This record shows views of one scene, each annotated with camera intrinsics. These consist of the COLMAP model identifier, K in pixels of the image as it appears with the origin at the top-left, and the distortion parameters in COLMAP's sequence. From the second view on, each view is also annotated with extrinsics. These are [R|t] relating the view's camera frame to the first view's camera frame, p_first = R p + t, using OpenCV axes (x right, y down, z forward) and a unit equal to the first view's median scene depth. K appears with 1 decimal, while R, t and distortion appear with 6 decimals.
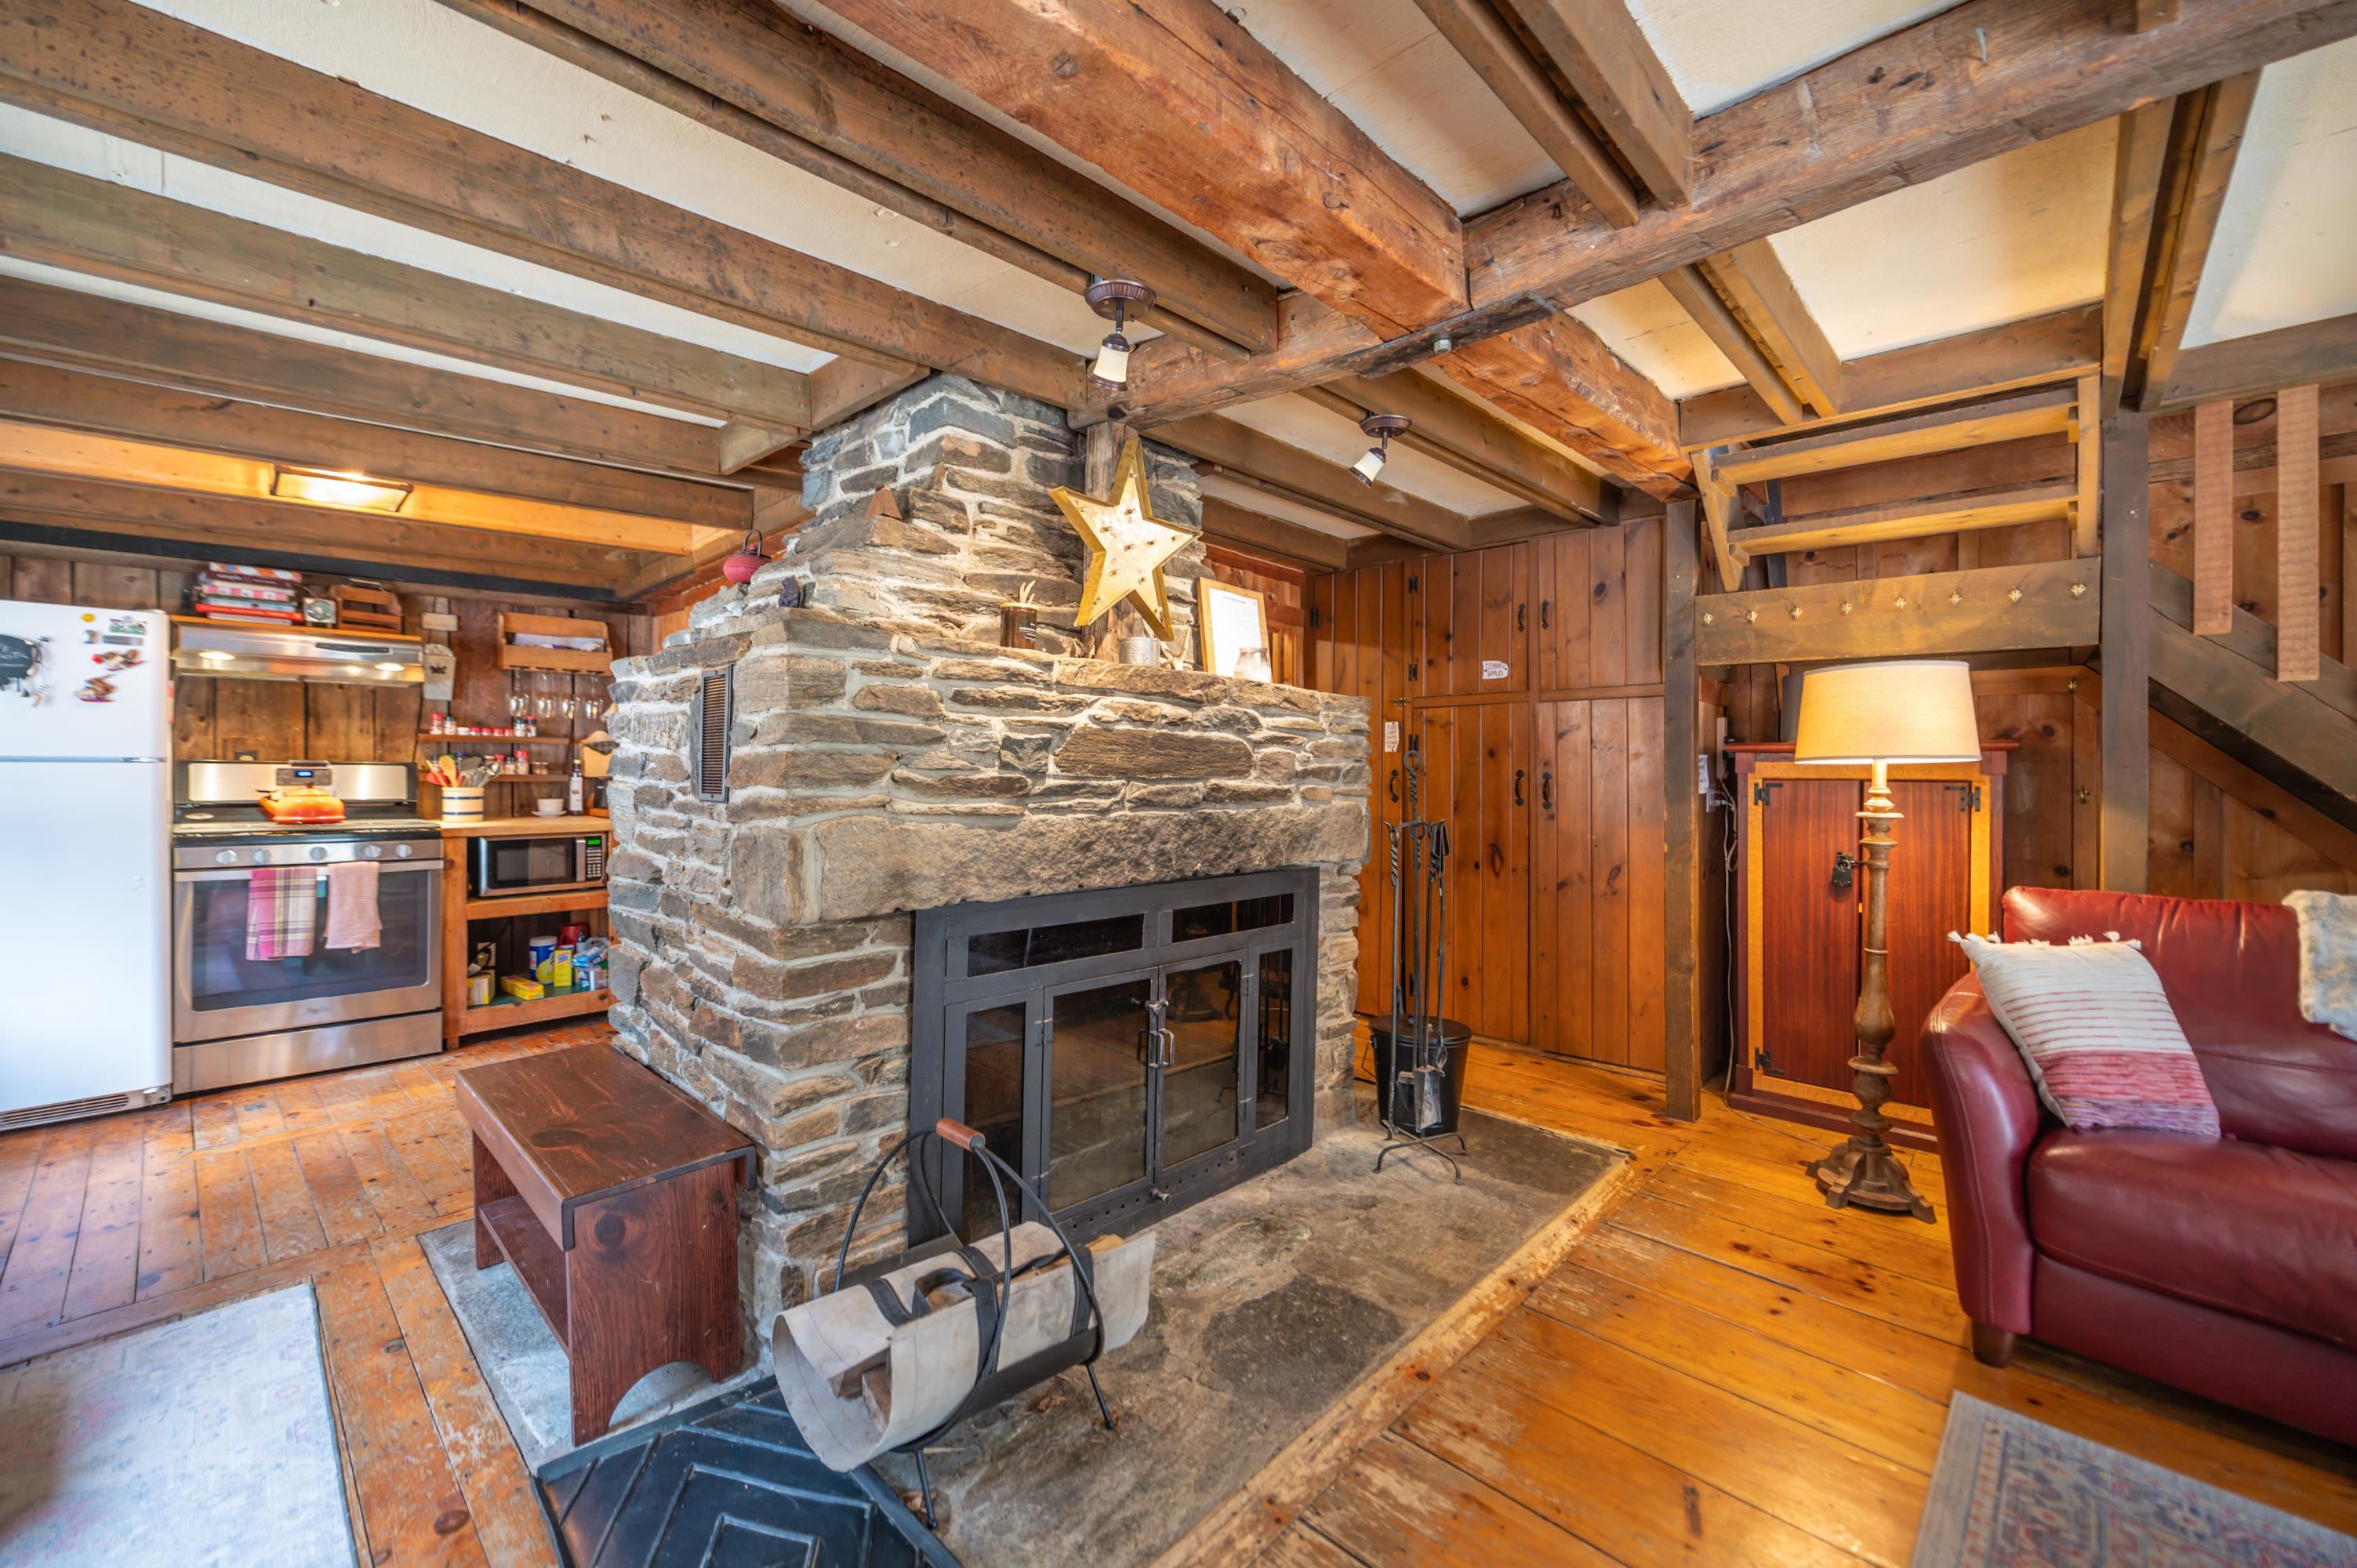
lens RADIAL K [[948.7, 0, 1180.0], [0, 948.7, 776.1], [0, 0, 1]] dist [-0.005225, -0.000206]
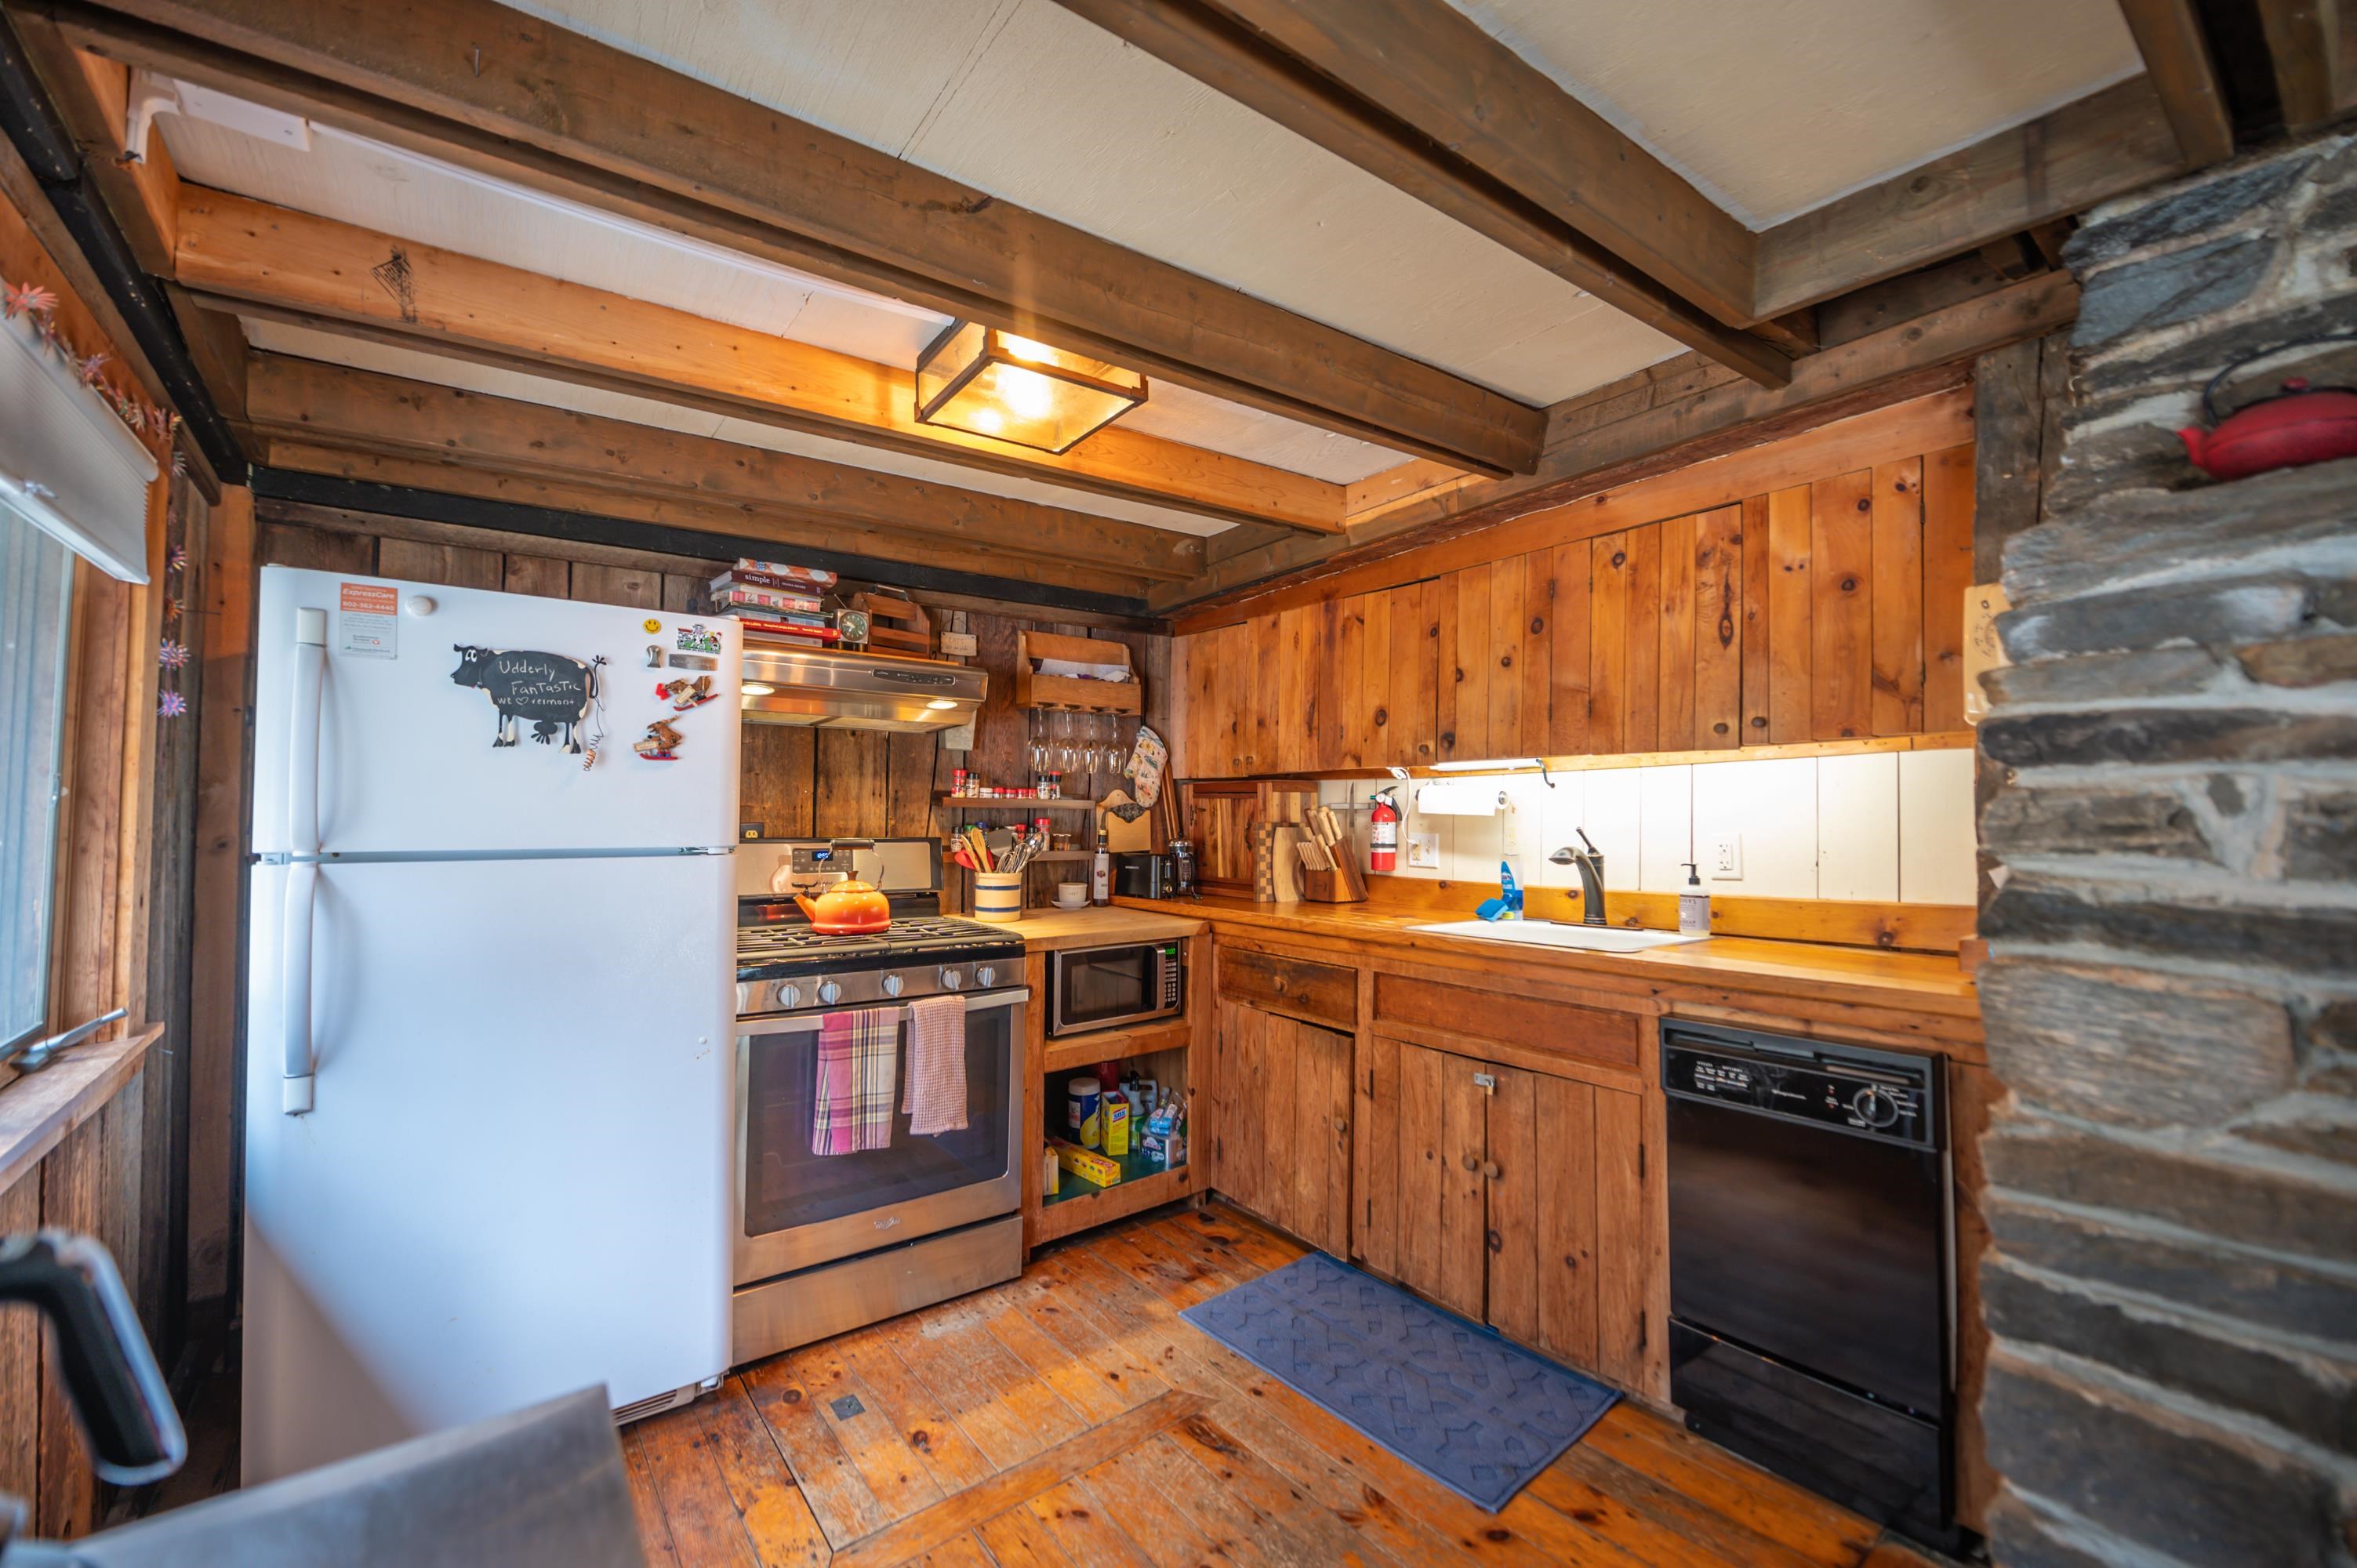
lens RADIAL K [[952.0, 0, 1178.5], [0, 952.0, 784.0], [0, 0, 1]] dist [-0.004556, -0.000117]
pose [[0.987064, -0.004586, -0.160263, -0.531657], [-0.001161, 0.999360, -0.035747, -0.030345], [0.160325, 0.035471, 0.986427, 0.323885]]
